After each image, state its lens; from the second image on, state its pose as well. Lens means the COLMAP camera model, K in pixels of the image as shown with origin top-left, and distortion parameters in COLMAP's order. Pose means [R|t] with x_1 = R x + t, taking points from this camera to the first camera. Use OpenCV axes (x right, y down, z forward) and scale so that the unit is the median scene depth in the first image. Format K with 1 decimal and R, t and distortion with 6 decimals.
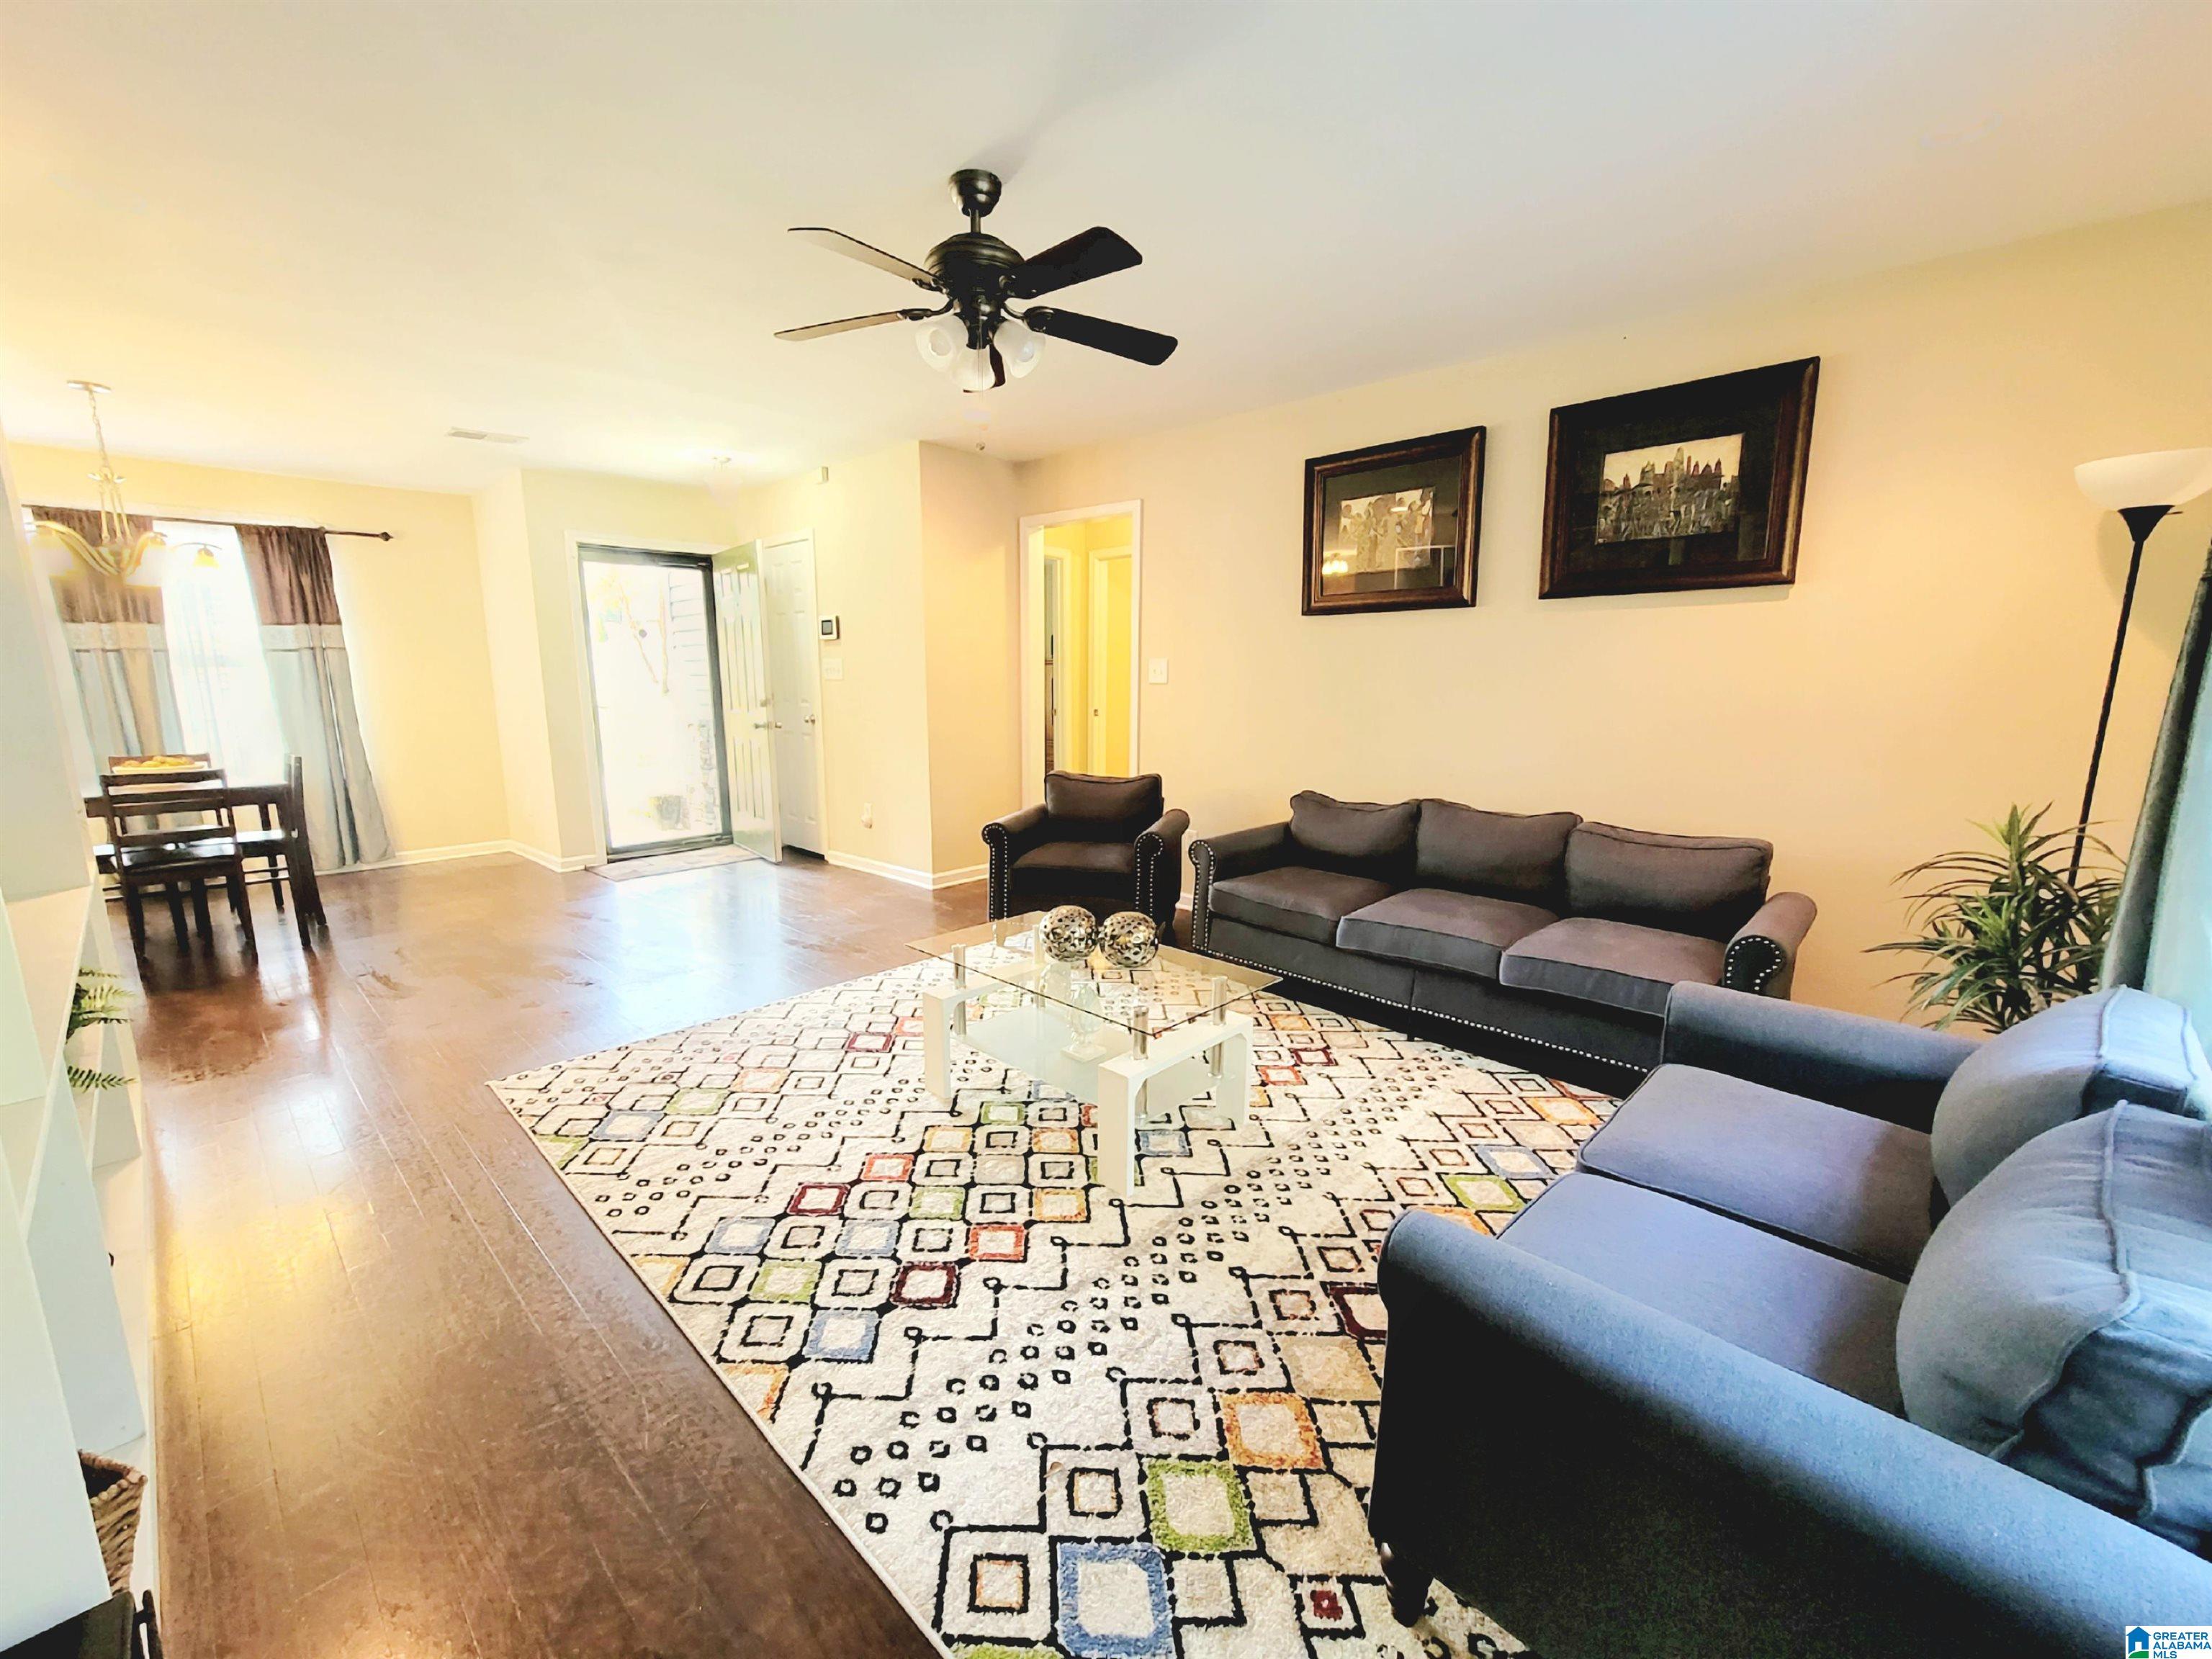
lens RADIAL K [[897.7, 0, 1113.2], [0, 897.7, 836.8], [0, 0, 1]] dist [0.002333, 0.000008]
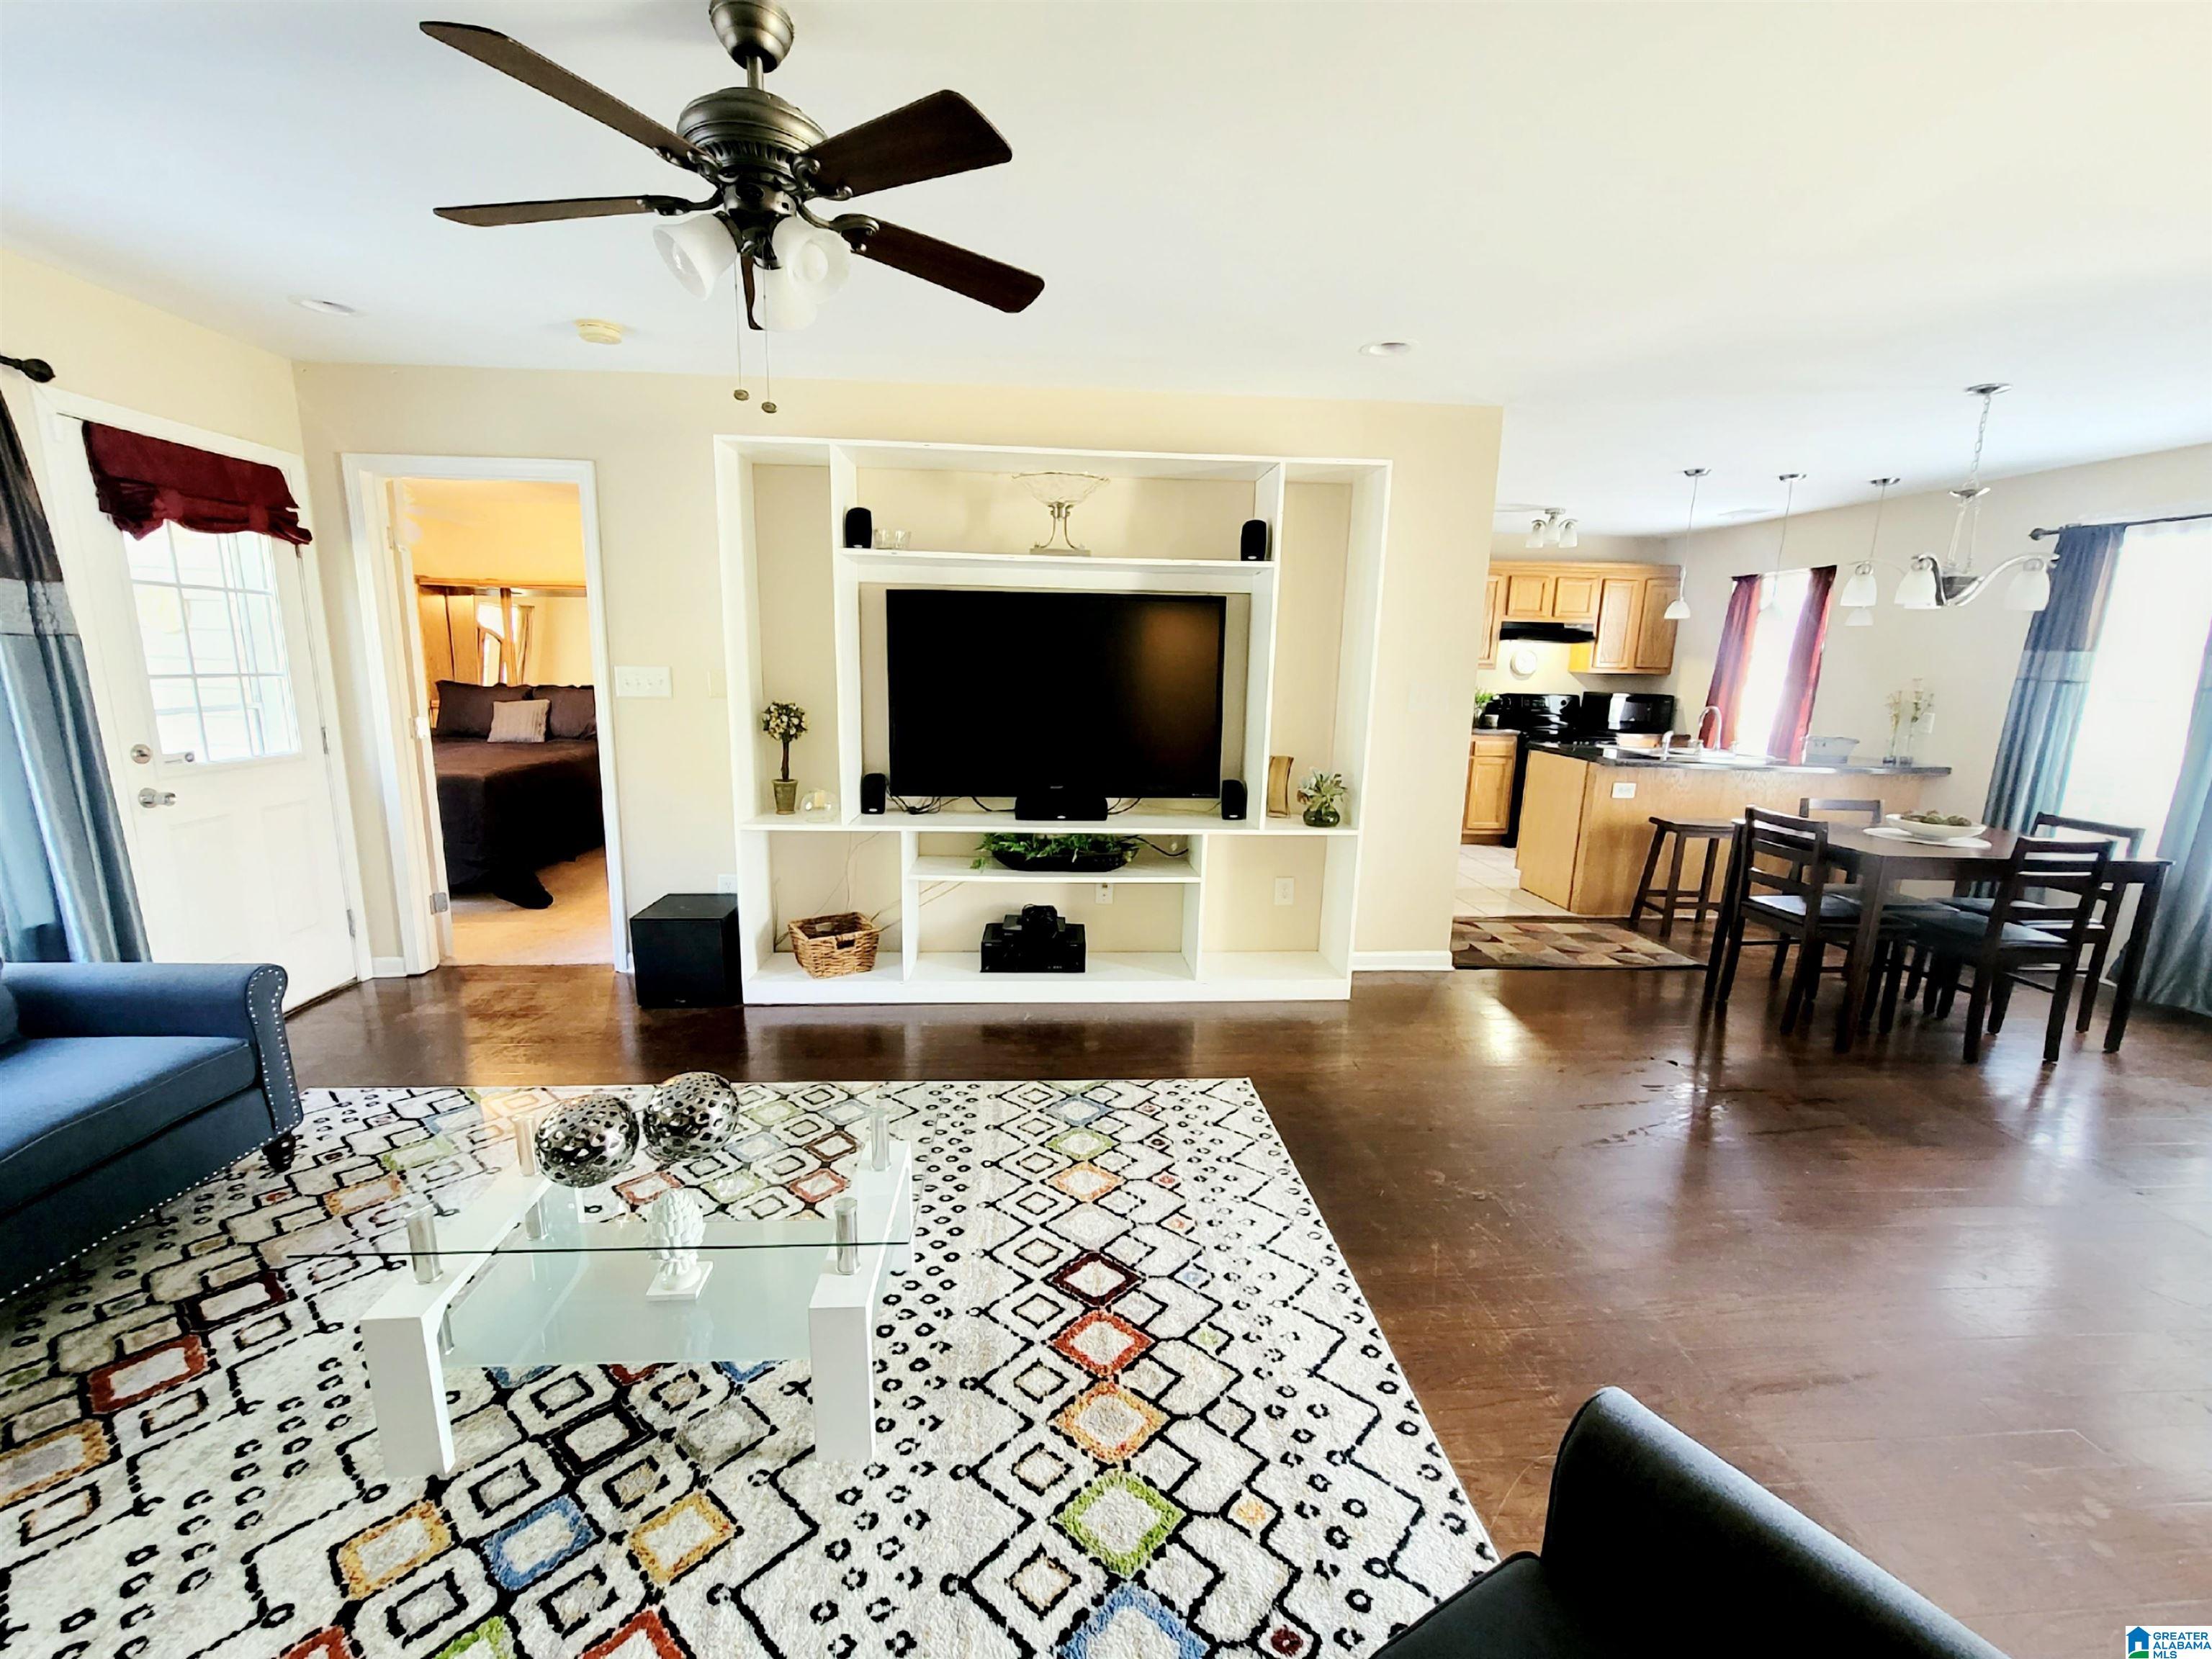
lens RADIAL K [[897.7, 0, 1090.3], [0, 897.7, 832.6], [0, 0, 1]] dist [0.002333, 0.000008]
pose [[-0.690302, 0.122357, -0.713100, 0.219760], [-0.151228, 0.939426, 0.307585, -0.376738], [0.707540, 0.320167, -0.629985, 1.715200]]
